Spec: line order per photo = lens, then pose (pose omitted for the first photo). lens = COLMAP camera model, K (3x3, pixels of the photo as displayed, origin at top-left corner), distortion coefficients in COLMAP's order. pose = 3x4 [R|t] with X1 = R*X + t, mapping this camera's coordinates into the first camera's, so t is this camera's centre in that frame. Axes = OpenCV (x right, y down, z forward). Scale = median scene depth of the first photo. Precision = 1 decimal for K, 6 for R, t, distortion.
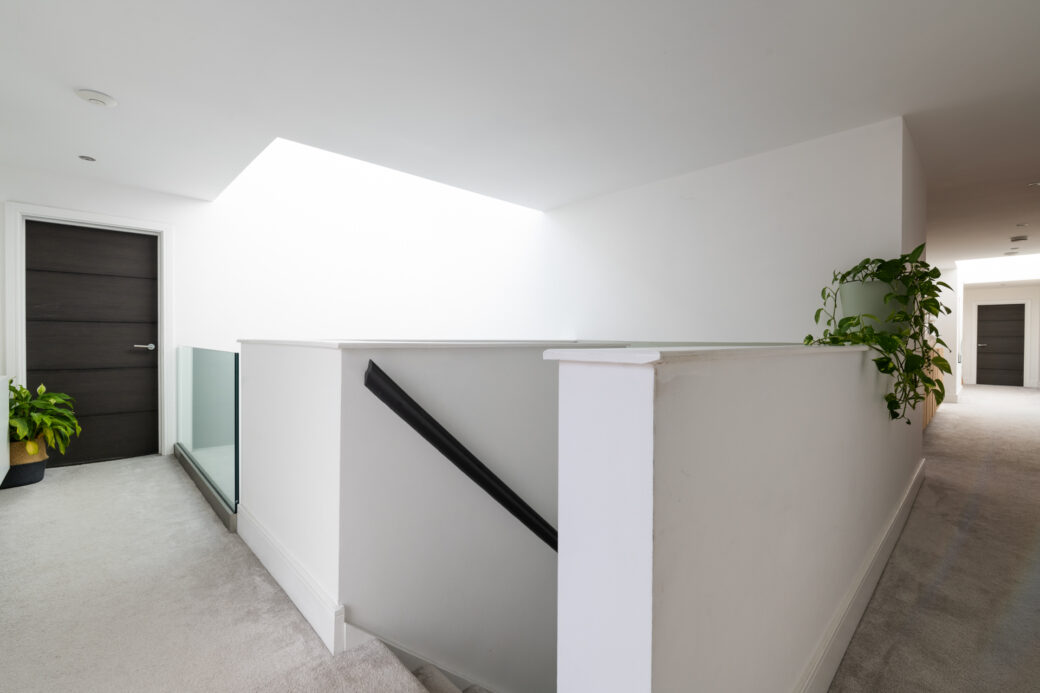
lens RADIAL K [[454.9, 0, 523.2], [0, 454.9, 347.3], [0, 0, 1]] dist [-0.005467, -0.000793]
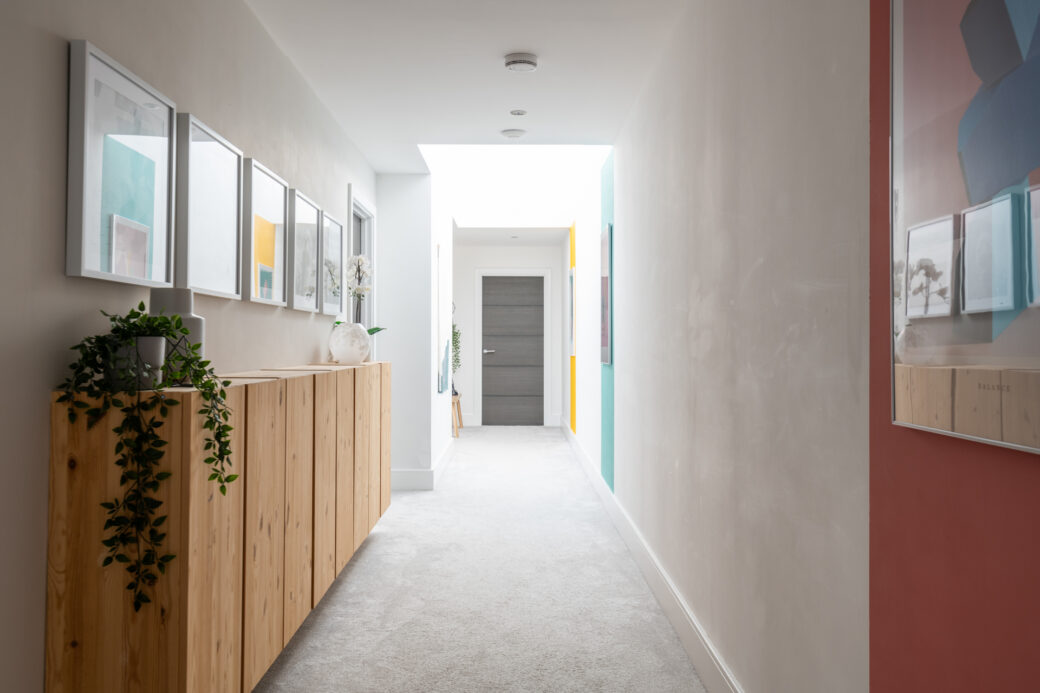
lens RADIAL K [[899.2, 0, 519.9], [0, 899.2, 344.9], [0, 0, 1]] dist [0.000049, -0.000321]
pose [[0.692702, 0.000074, 0.721224, 0.298923], [0.007882, 0.999939, -0.007673, -0.004626], [-0.721181, 0.011000, 0.692659, 0.260619]]
